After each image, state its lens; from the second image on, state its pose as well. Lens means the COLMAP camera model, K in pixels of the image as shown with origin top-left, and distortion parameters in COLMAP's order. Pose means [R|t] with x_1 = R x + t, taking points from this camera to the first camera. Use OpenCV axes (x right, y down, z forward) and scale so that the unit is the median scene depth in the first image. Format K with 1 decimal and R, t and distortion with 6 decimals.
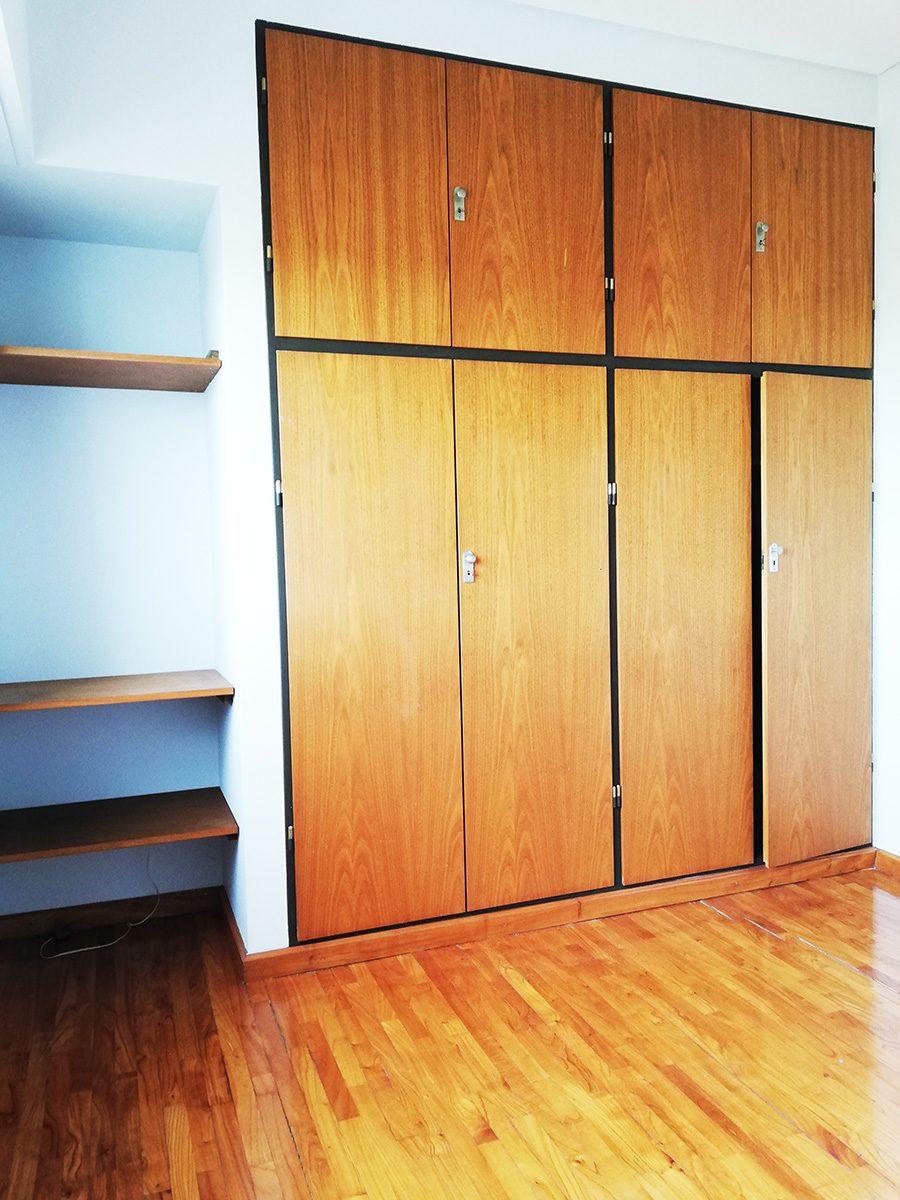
lens RADIAL K [[911.4, 0, 450.0], [0, 911.4, 600.0], [0, 0, 1]] dist [0.063903, -0.098418]
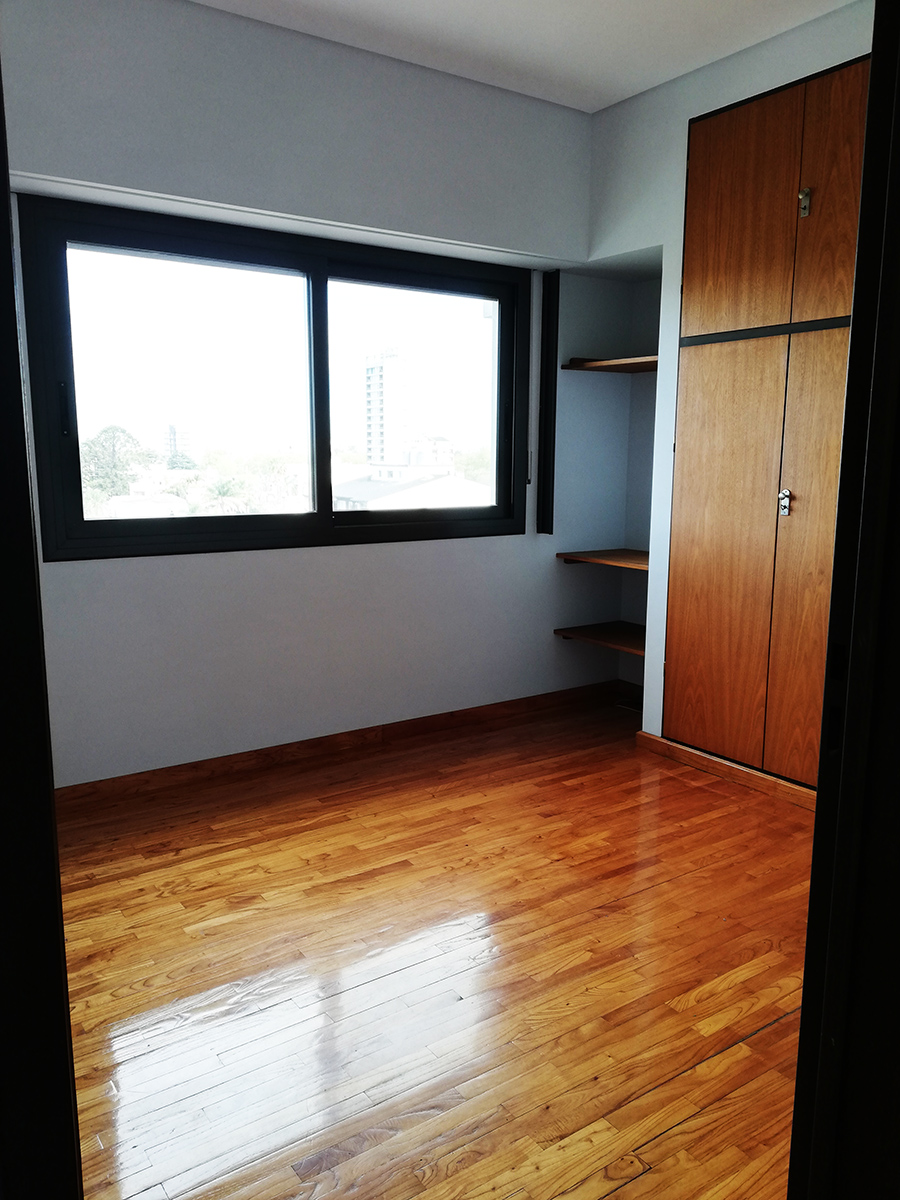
lens RADIAL K [[911.4, 0, 450.0], [0, 911.4, 600.0], [0, 0, 1]] dist [0.063903, -0.098418]
pose [[0.241461, 0.179873, -0.953594, 1.142287], [-0.061298, 0.983536, 0.170000, -0.092144], [0.968473, 0.017405, 0.248512, 0.251334]]
